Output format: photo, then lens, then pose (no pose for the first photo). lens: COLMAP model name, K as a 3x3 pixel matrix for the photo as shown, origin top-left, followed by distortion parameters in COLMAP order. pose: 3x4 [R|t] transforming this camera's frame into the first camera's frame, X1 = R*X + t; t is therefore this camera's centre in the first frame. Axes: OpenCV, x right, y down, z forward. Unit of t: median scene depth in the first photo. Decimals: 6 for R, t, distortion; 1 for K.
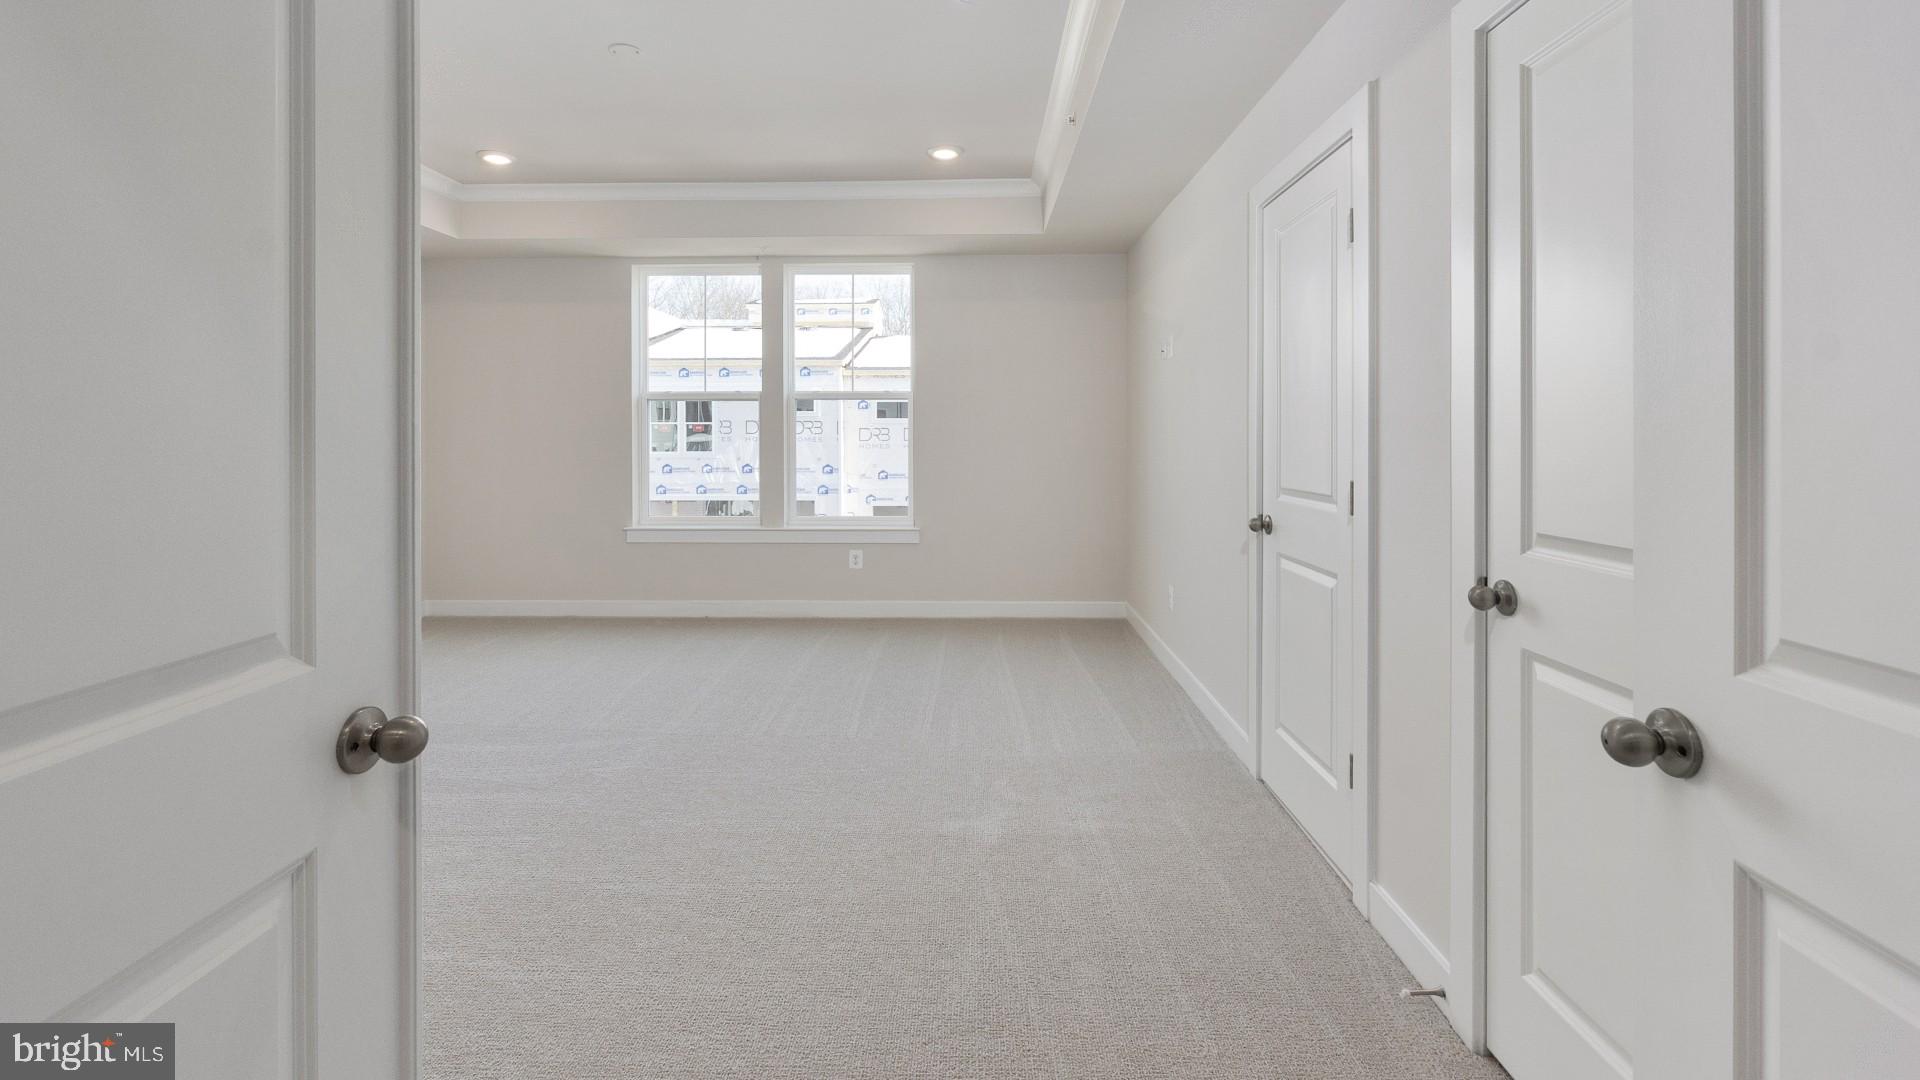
lens RADIAL K [[851.5, 0, 956.9], [0, 851.5, 444.0], [0, 0, 1]] dist [-0.002639, -0.000204]
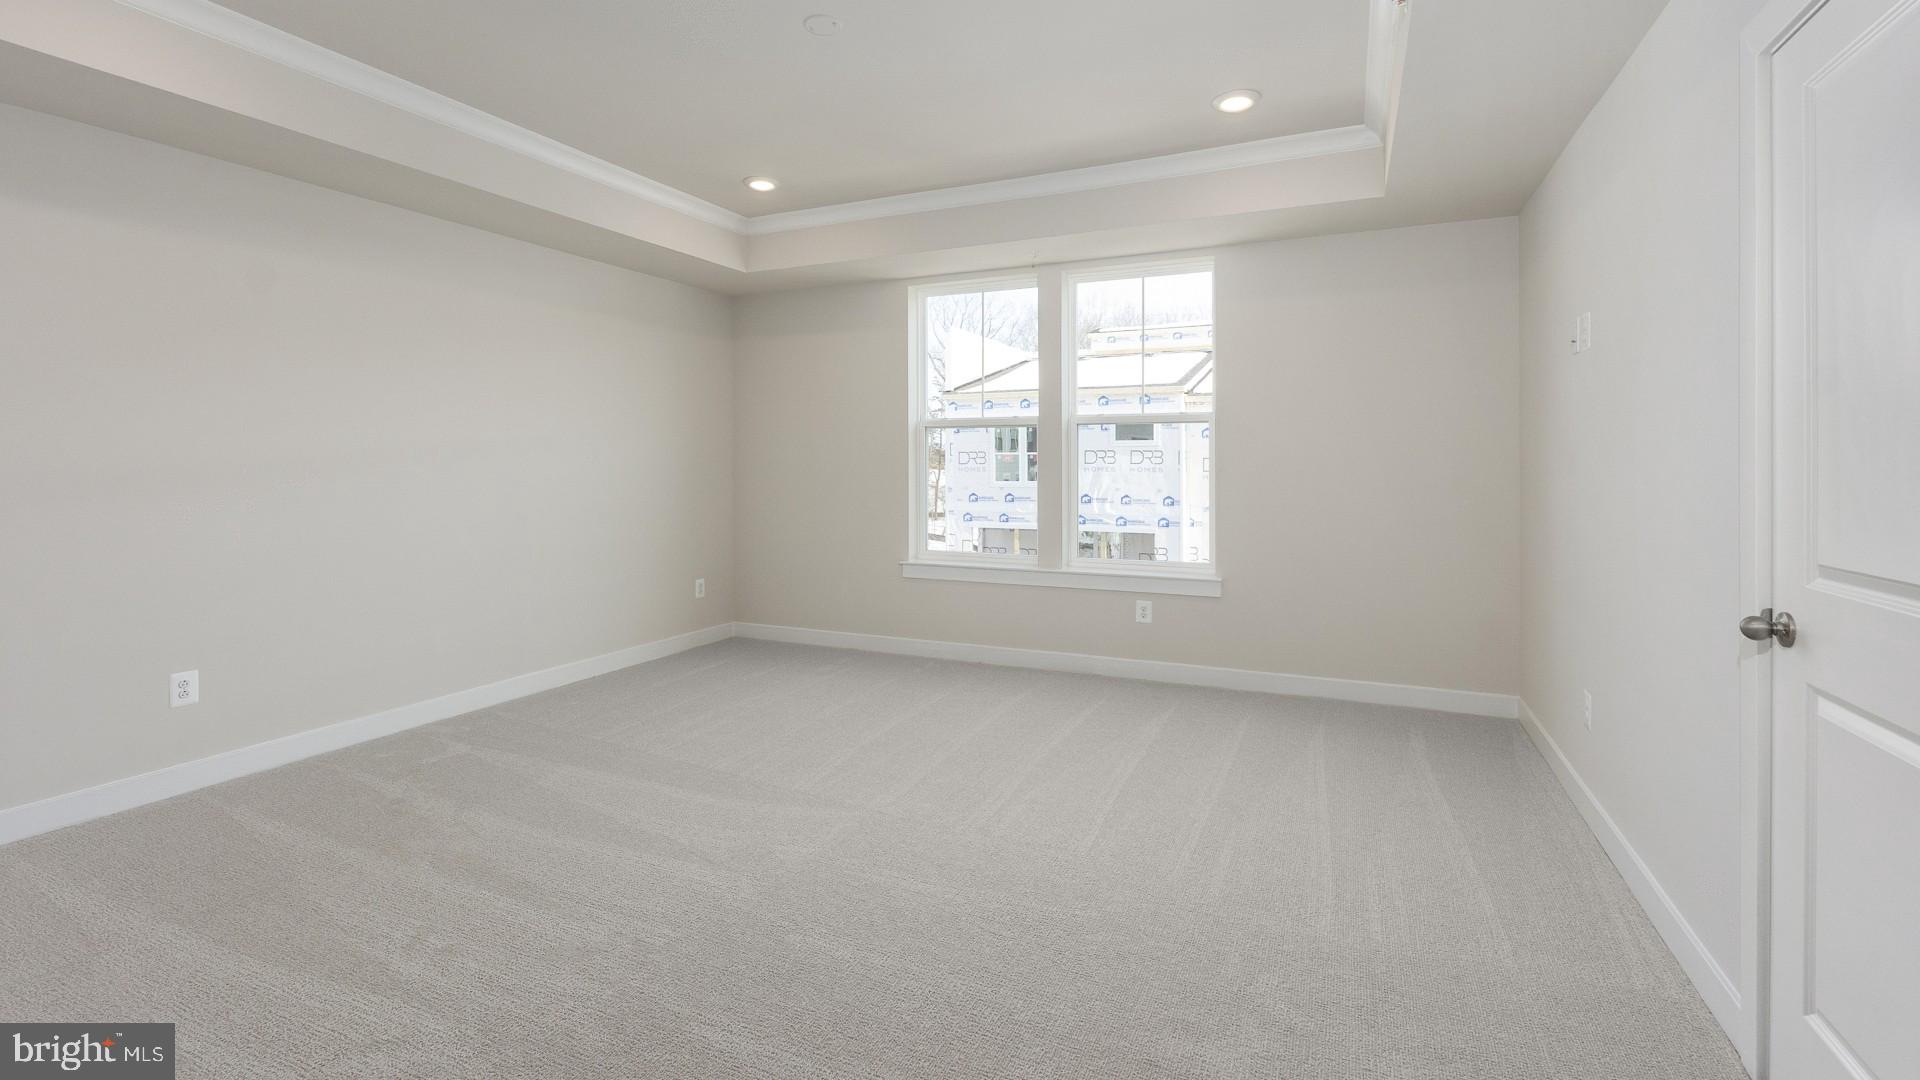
lens RADIAL K [[853.2, 0, 961.0], [0, 853.2, 469.2], [0, 0, 1]] dist [0.009457, -0.000036]
pose [[0.919306, 0.003748, -0.393525, 0.048882], [-0.005979, 0.999972, -0.004444, -0.001861], [0.393498, 0.006438, 0.919303, 0.143710]]
